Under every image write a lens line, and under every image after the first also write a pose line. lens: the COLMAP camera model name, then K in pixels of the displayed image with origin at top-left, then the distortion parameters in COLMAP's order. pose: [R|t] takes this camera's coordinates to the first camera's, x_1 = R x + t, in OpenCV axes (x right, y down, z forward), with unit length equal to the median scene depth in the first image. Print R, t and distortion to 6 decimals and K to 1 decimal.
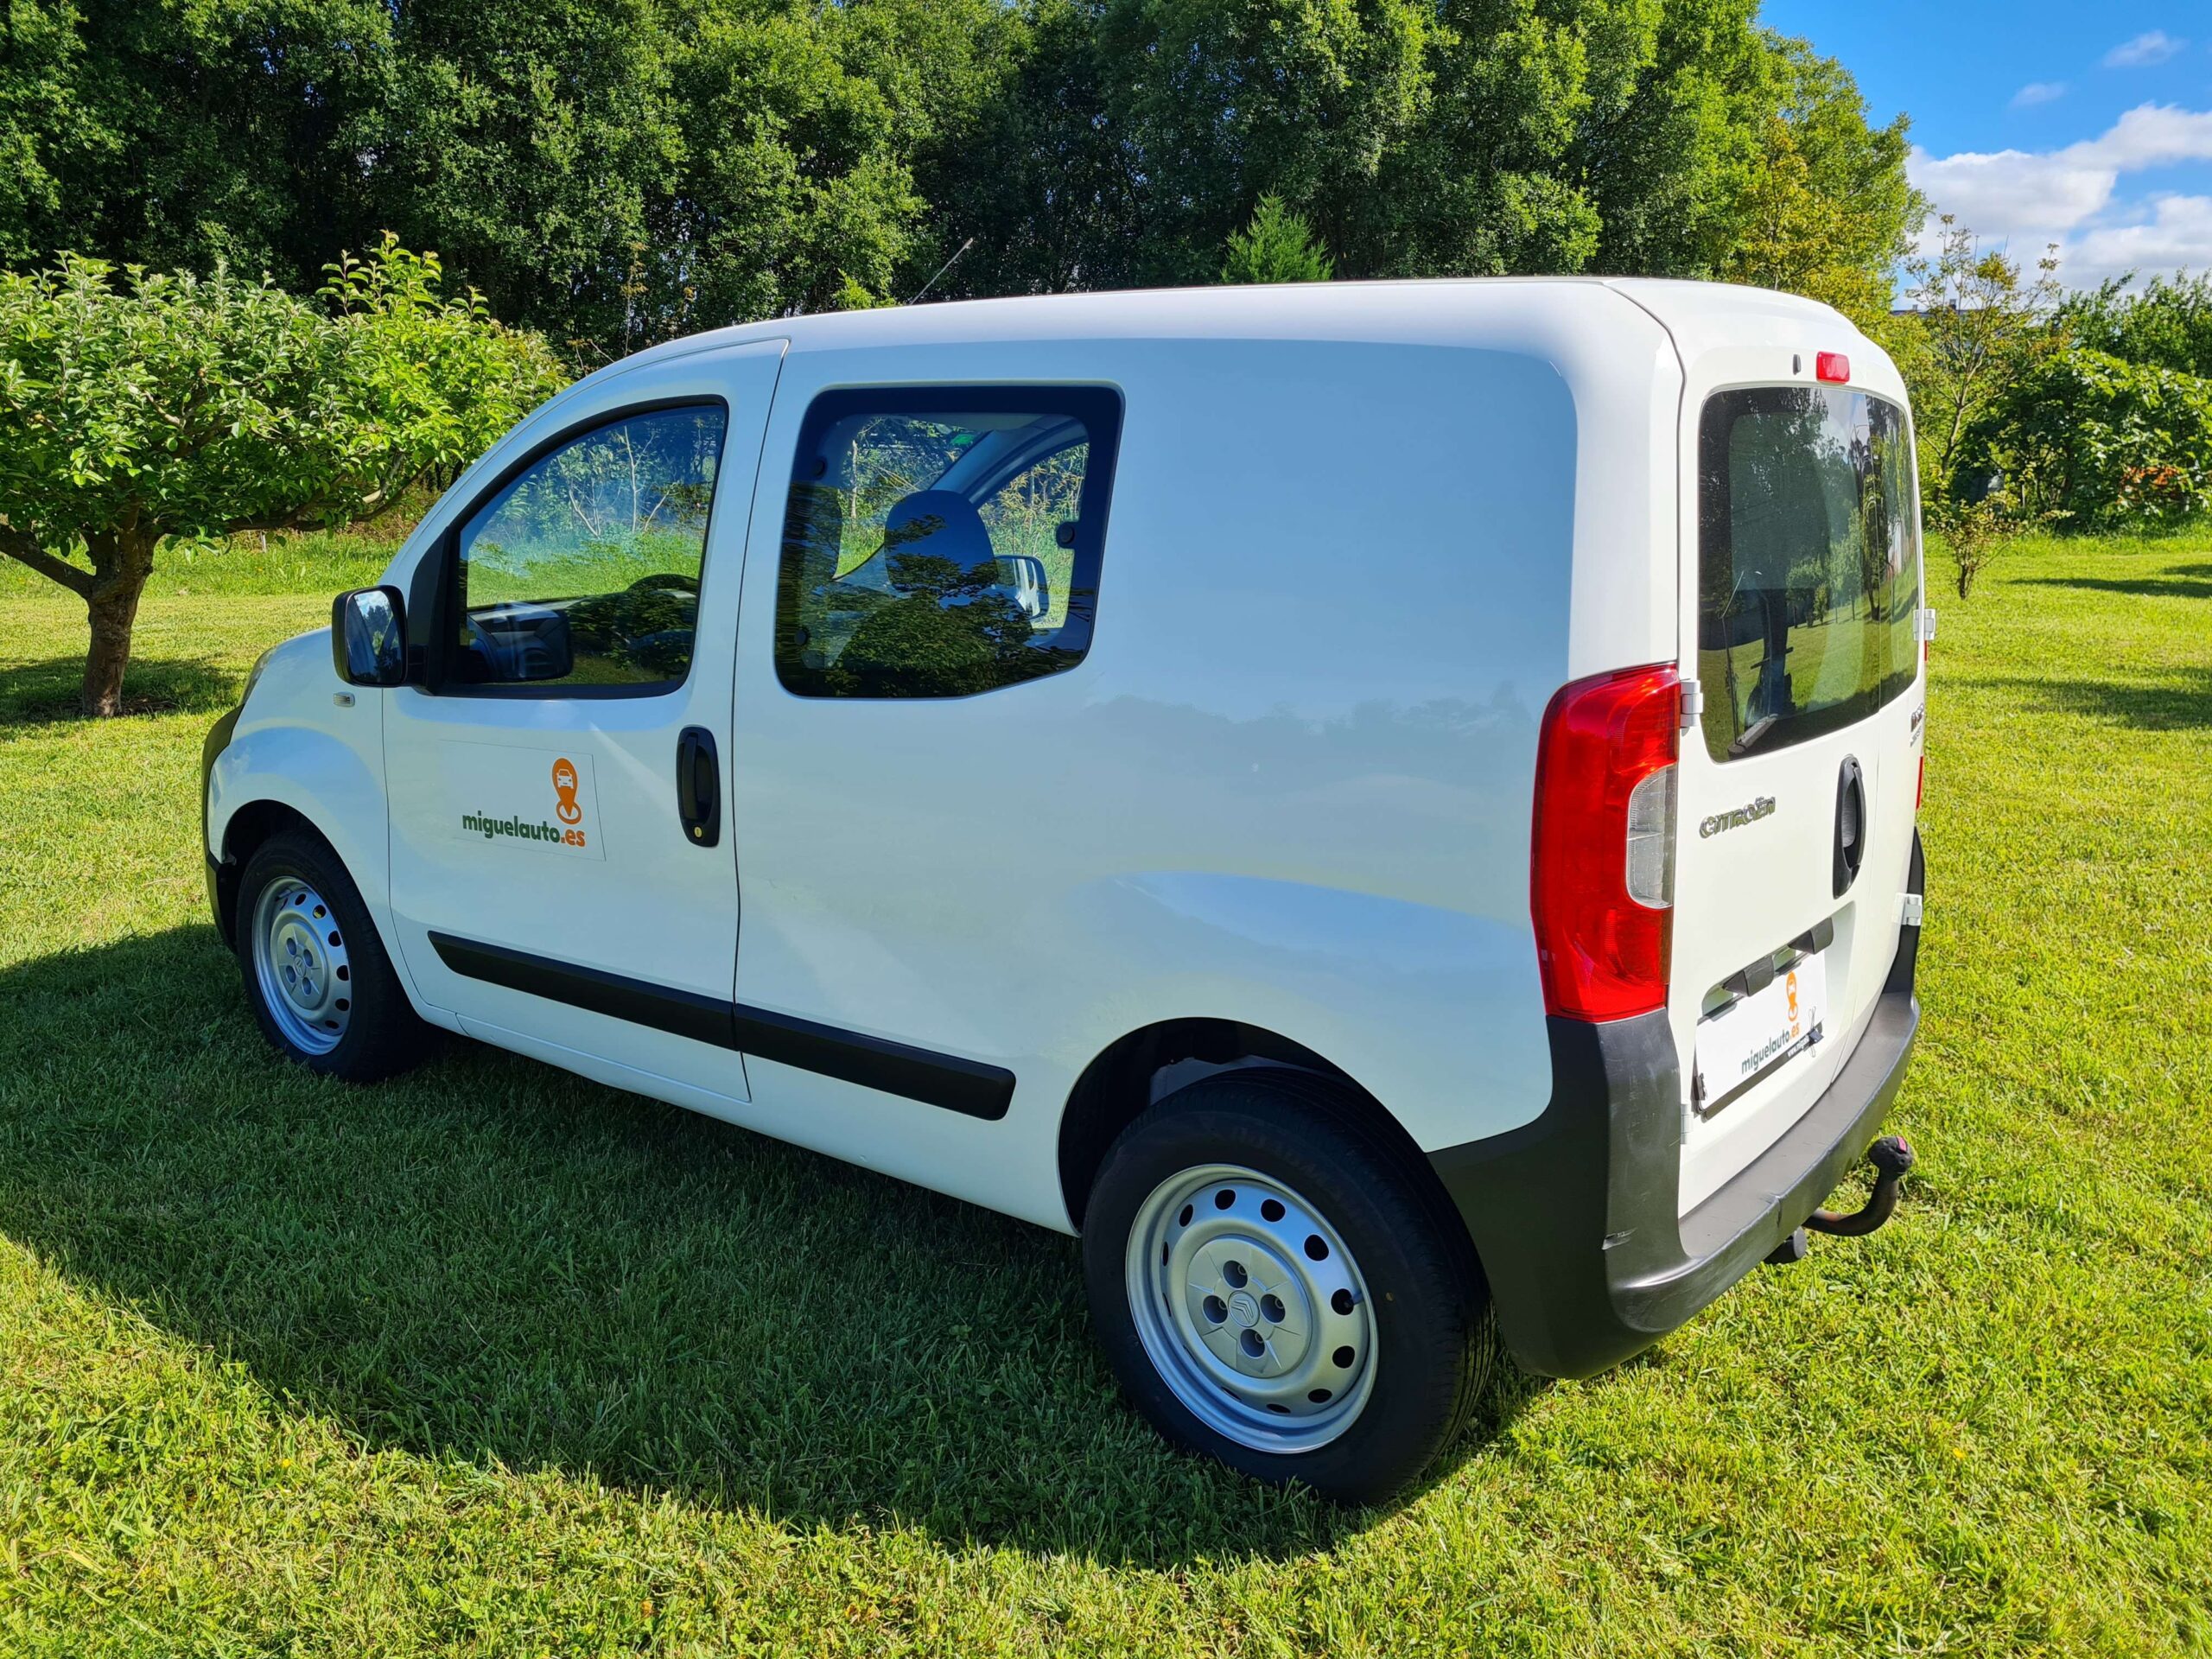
lens RADIAL K [[1693.3, 0, 1088.0], [0, 1693.3, 831.3], [0, 0, 1]] dist [0.045632, -0.036649]
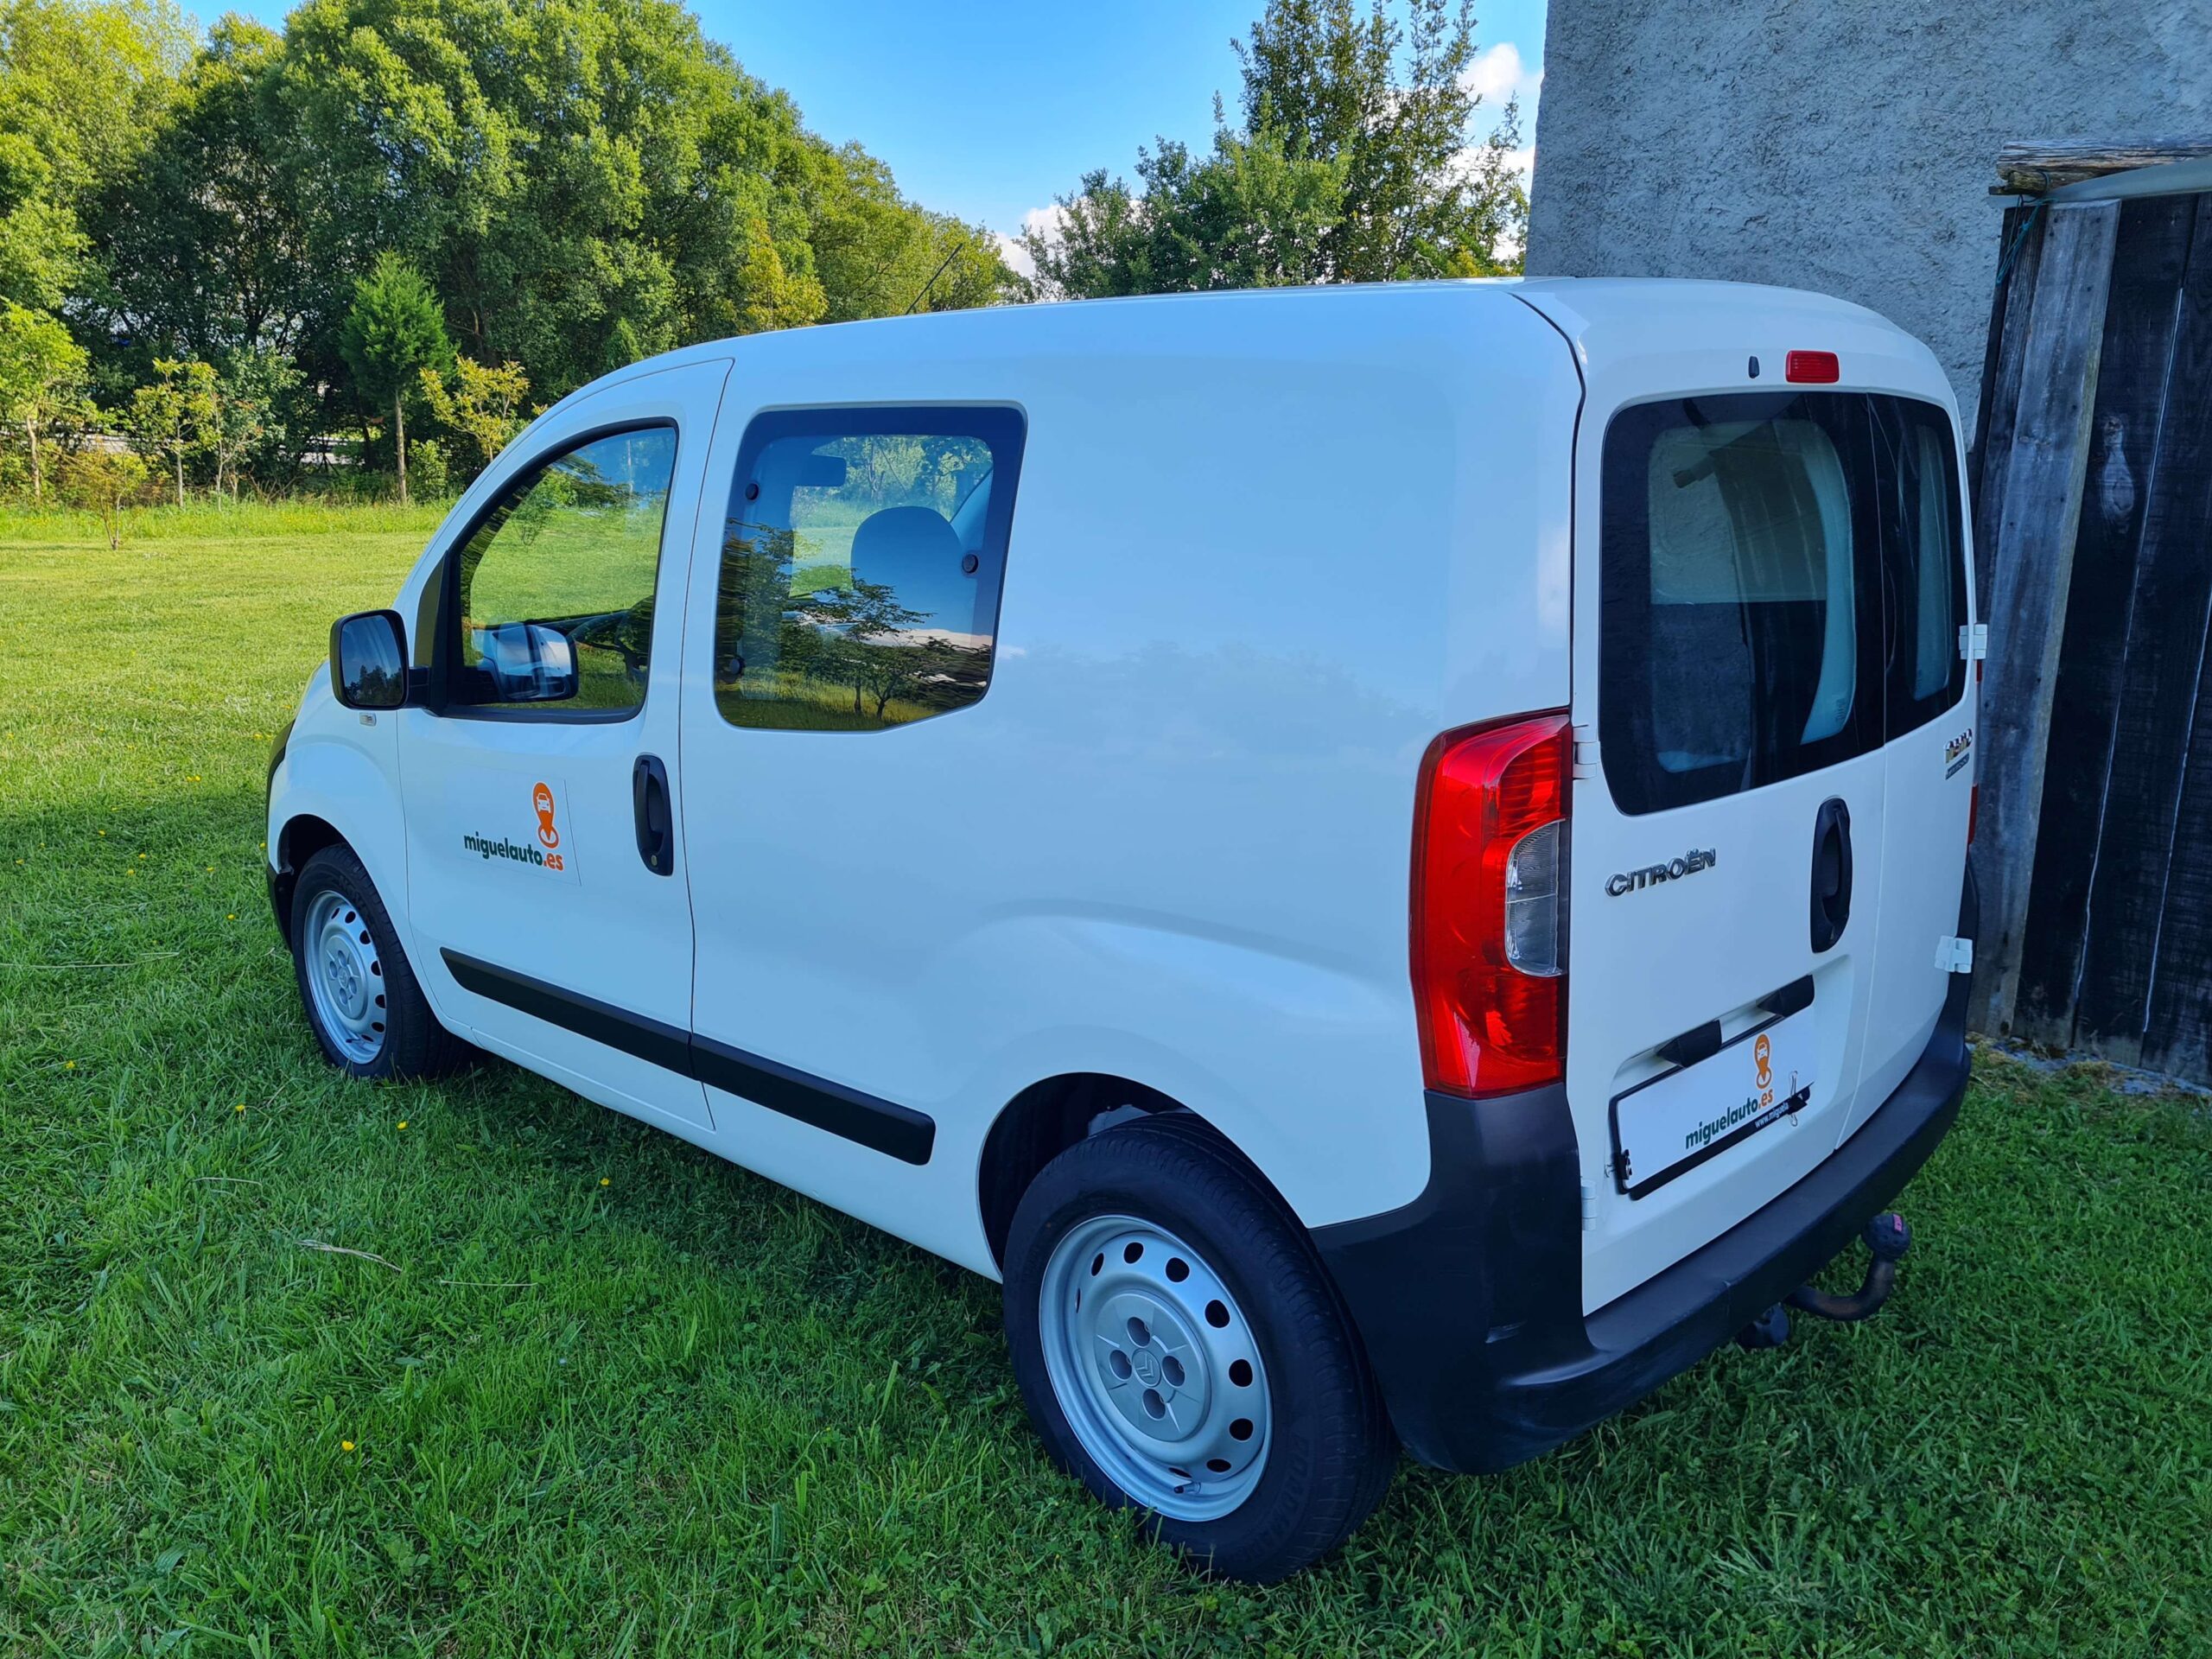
lens RADIAL K [[1693.3, 0, 1097.7], [0, 1693.3, 845.7], [0, 0, 1]] dist [0.045632, -0.036649]
pose [[0.932081, -0.079120, 0.353504, 0.114626], [0.077224, 0.996823, 0.019491, 0.101080], [-0.353923, 0.009132, 0.935230, -0.422617]]
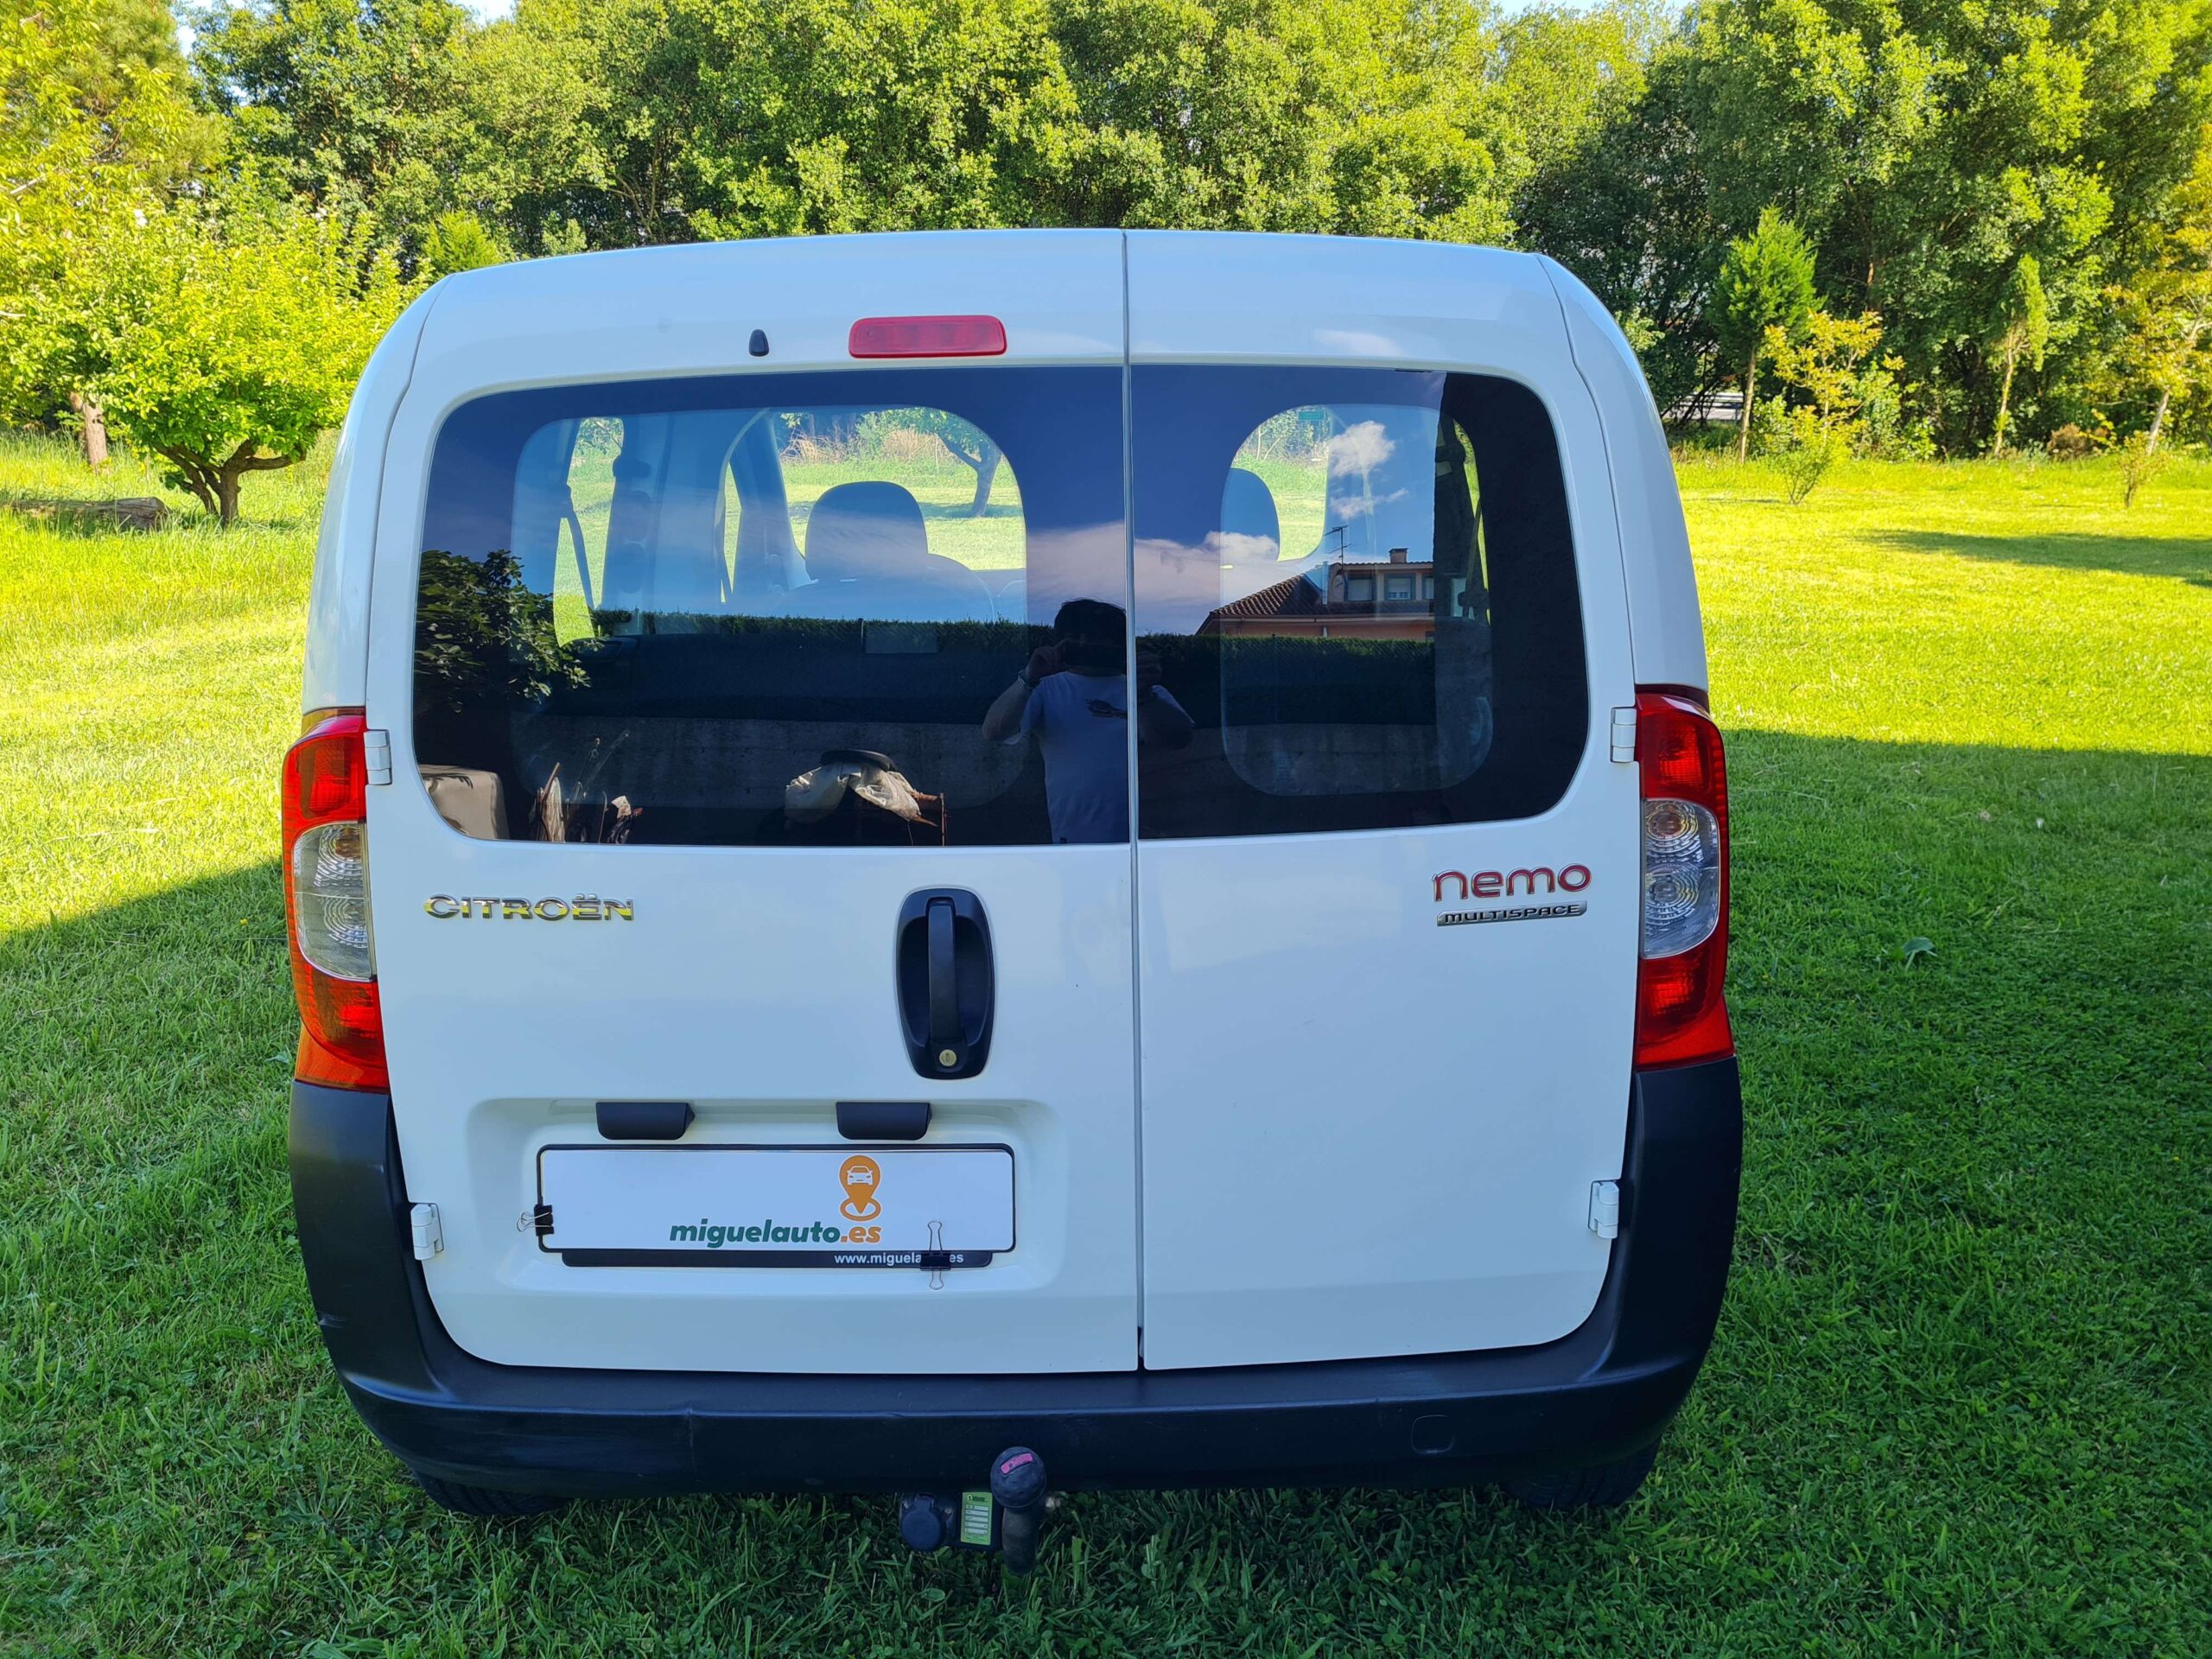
lens RADIAL K [[1693.3, 0, 1093.1], [0, 1693.3, 797.2], [0, 0, 1]] dist [0.045632, -0.036649]
pose [[0.901577, 0.089009, -0.423363, 0.233440], [-0.087682, 0.995891, 0.022655, 0.097019], [0.423639, 0.016696, 0.905677, -0.411578]]
